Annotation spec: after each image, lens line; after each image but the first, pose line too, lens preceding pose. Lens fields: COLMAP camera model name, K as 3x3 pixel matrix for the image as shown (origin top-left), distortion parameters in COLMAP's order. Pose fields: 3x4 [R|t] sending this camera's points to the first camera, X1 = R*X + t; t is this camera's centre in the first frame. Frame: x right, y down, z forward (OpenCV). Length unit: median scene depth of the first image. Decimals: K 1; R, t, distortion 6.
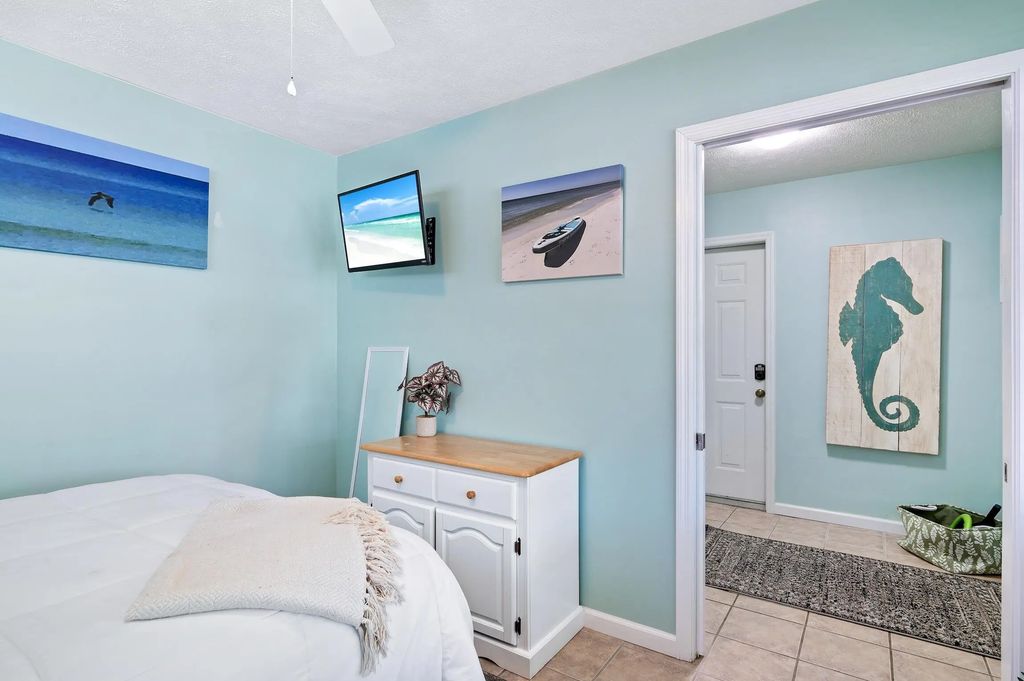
lens RADIAL K [[521.9, 0, 512.2], [0, 521.9, 343.3], [0, 0, 1]] dist [0.002830, -0.000068]
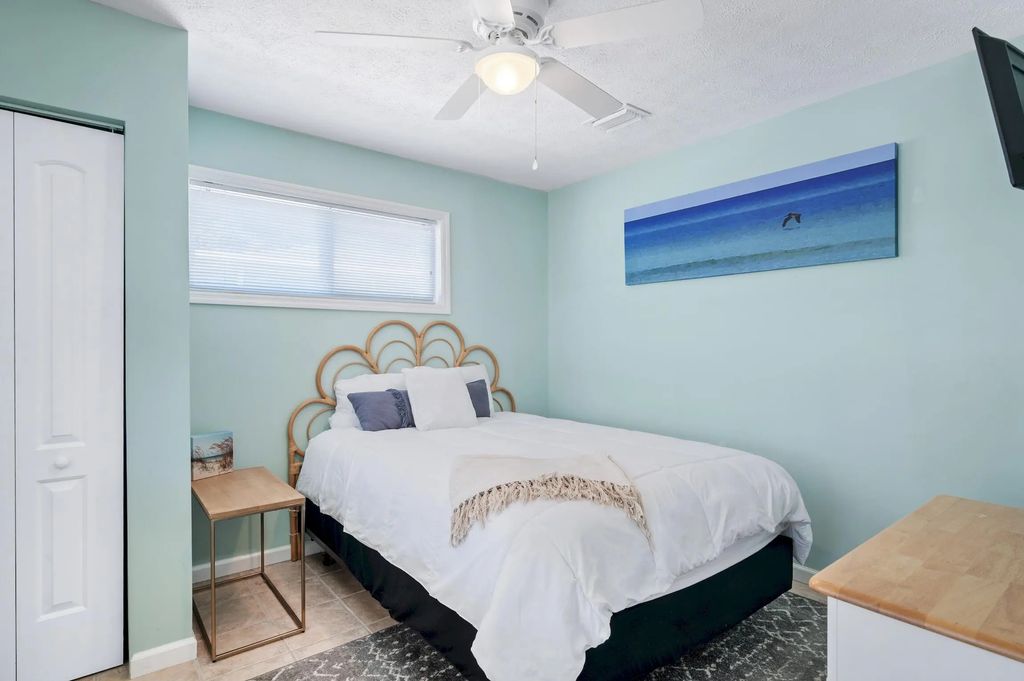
lens RADIAL K [[521.9, 0, 511.4], [0, 521.9, 341.7], [0, 0, 1]] dist [0.002830, -0.000068]
pose [[-0.287493, 0.000326, -0.957783, 0.518265], [0.003774, 0.999993, -0.000792, 0.000942], [0.957775, -0.003843, -0.287492, 0.720344]]
